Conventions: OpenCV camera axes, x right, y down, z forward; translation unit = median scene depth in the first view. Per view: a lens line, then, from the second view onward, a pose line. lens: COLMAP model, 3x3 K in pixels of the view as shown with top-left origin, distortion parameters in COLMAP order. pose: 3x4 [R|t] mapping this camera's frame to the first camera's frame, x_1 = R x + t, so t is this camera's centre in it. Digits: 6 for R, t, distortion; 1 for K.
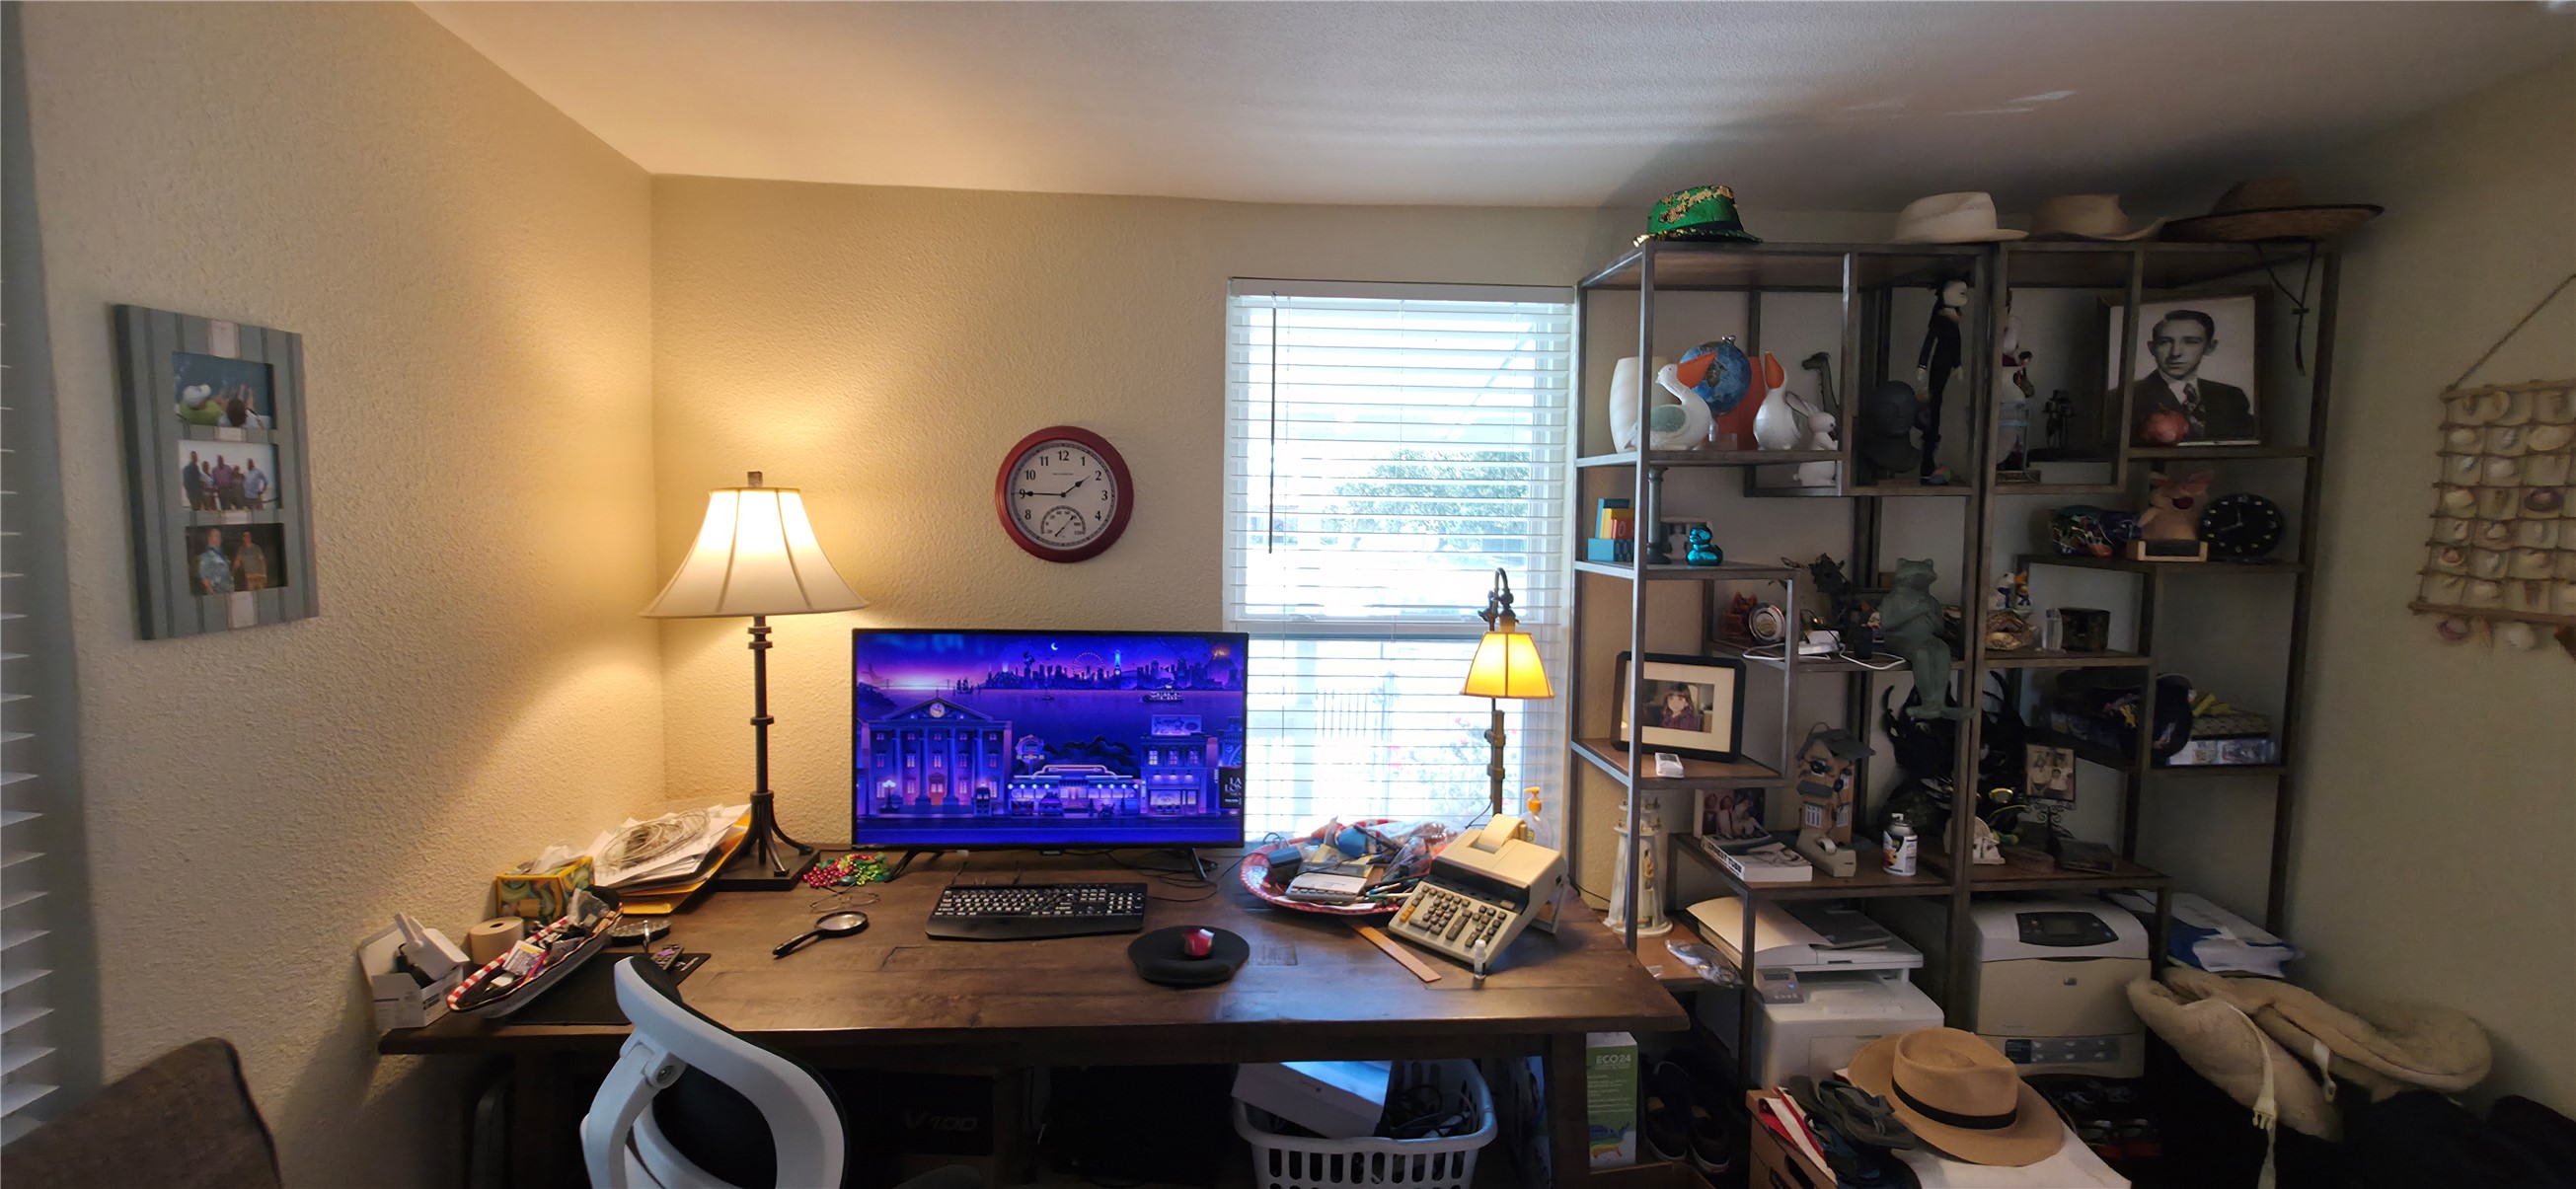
lens RADIAL K [[1043.7, 0, 1268.9], [0, 1043.7, 580.4], [0, 0, 1]] dist [0.002586, 0.000487]
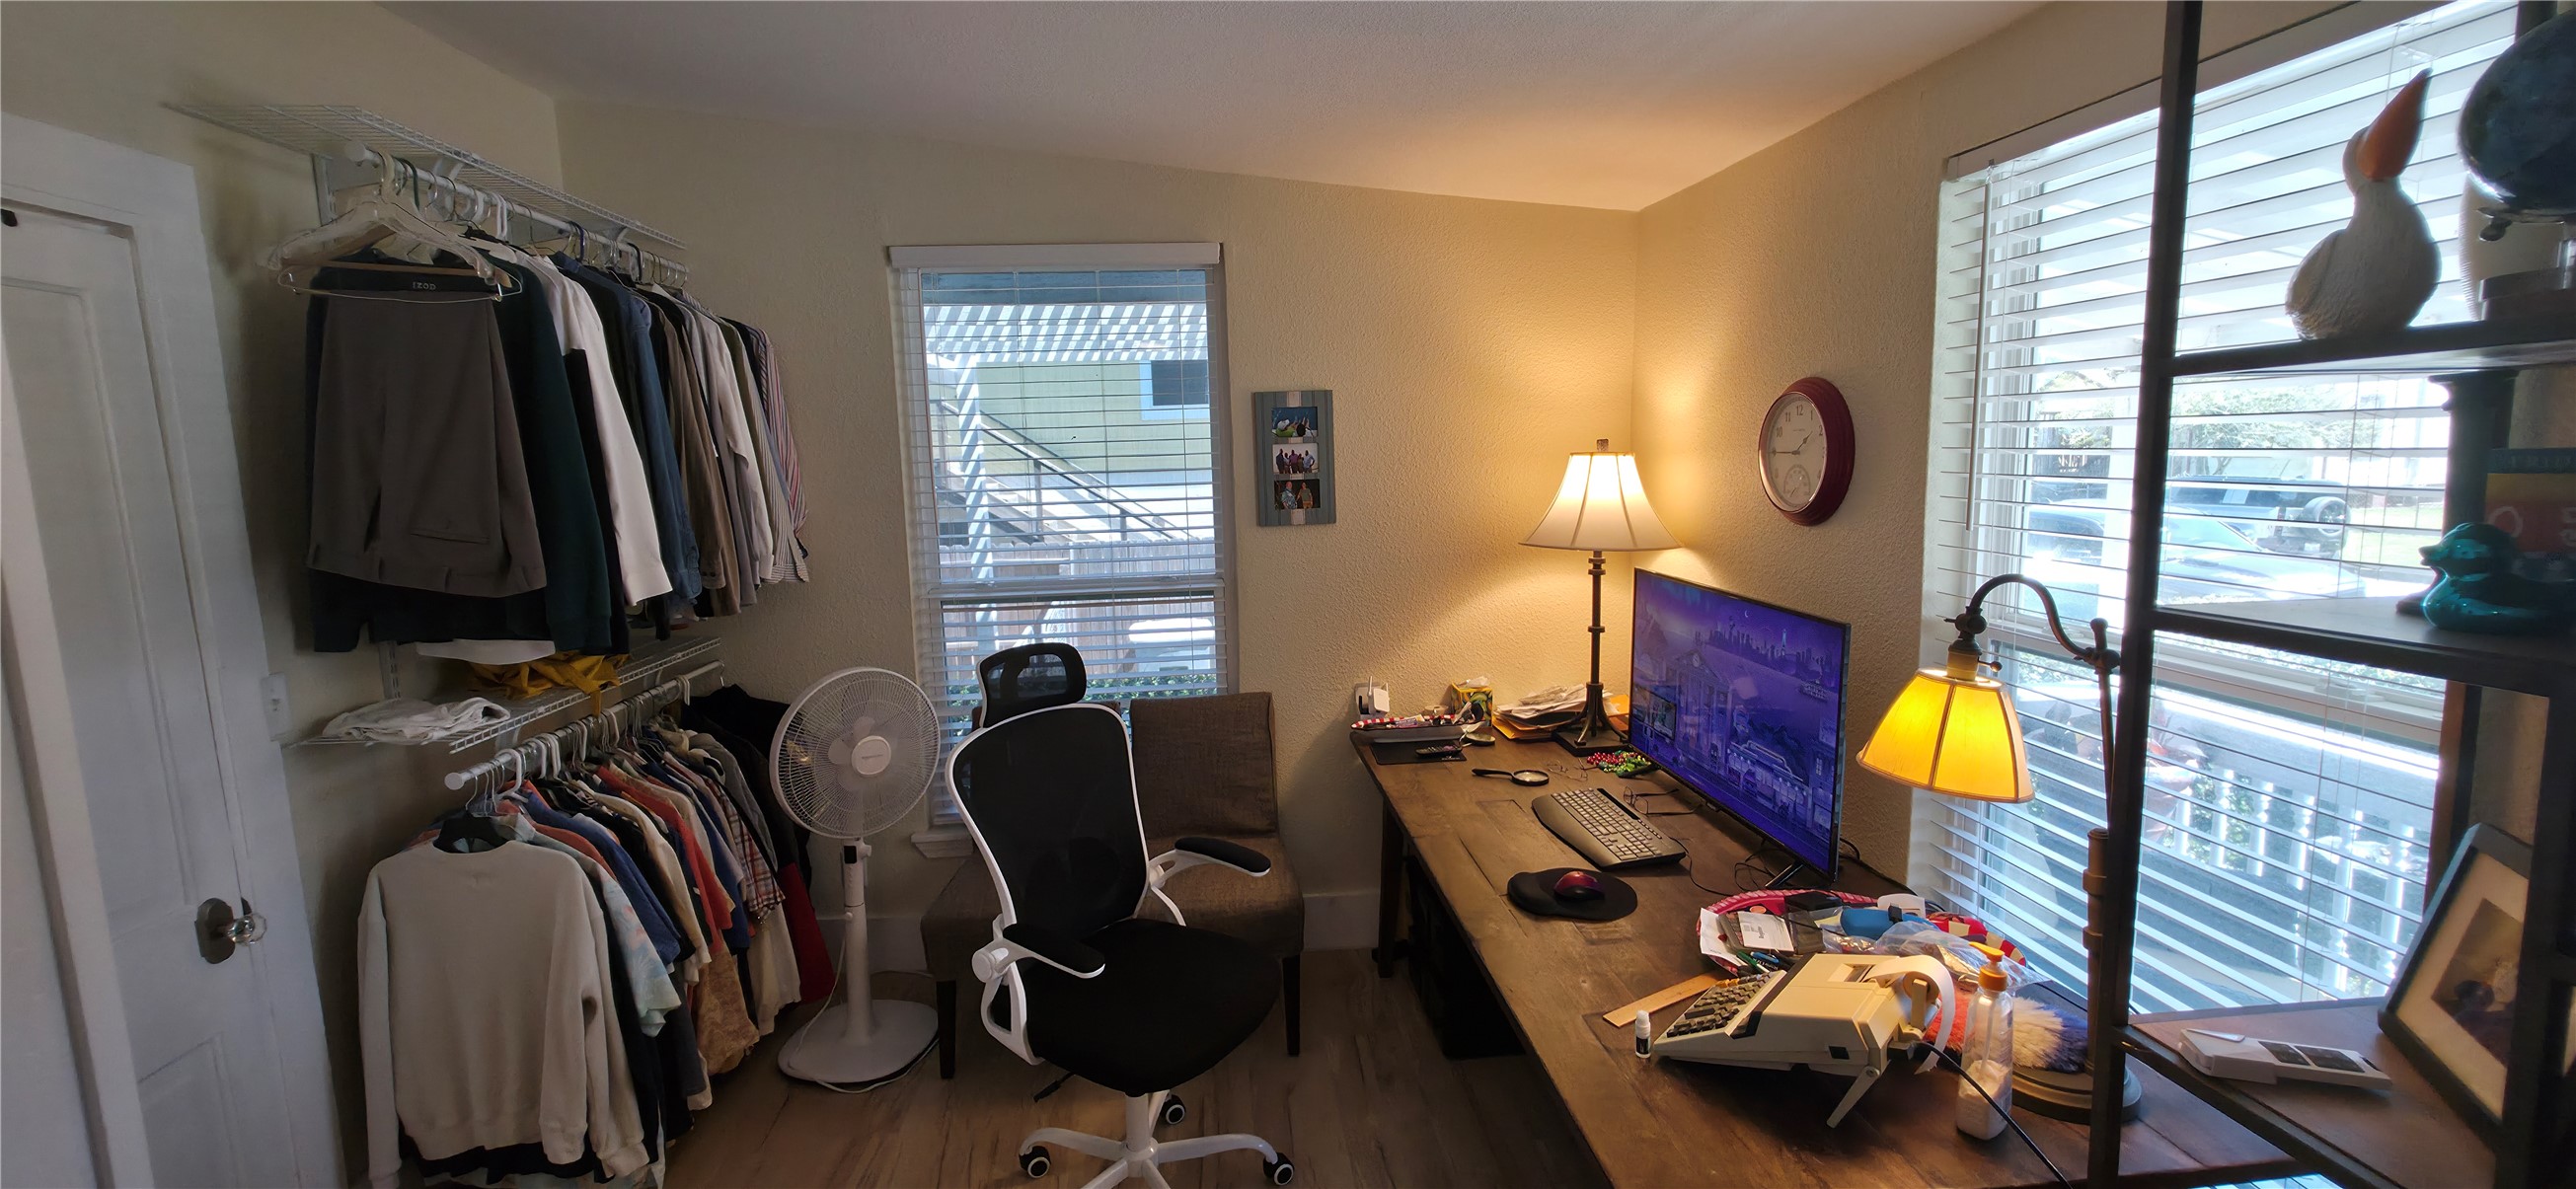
lens RADIAL K [[1043.7, 0, 1268.9], [0, 1043.7, 580.4], [0, 0, 1]] dist [0.002586, 0.000487]
pose [[0.011182, 0.113199, -0.993509, 1.245560], [-0.048915, 0.992444, 0.112527, -0.084079], [0.998740, 0.047339, 0.016634, 0.864582]]
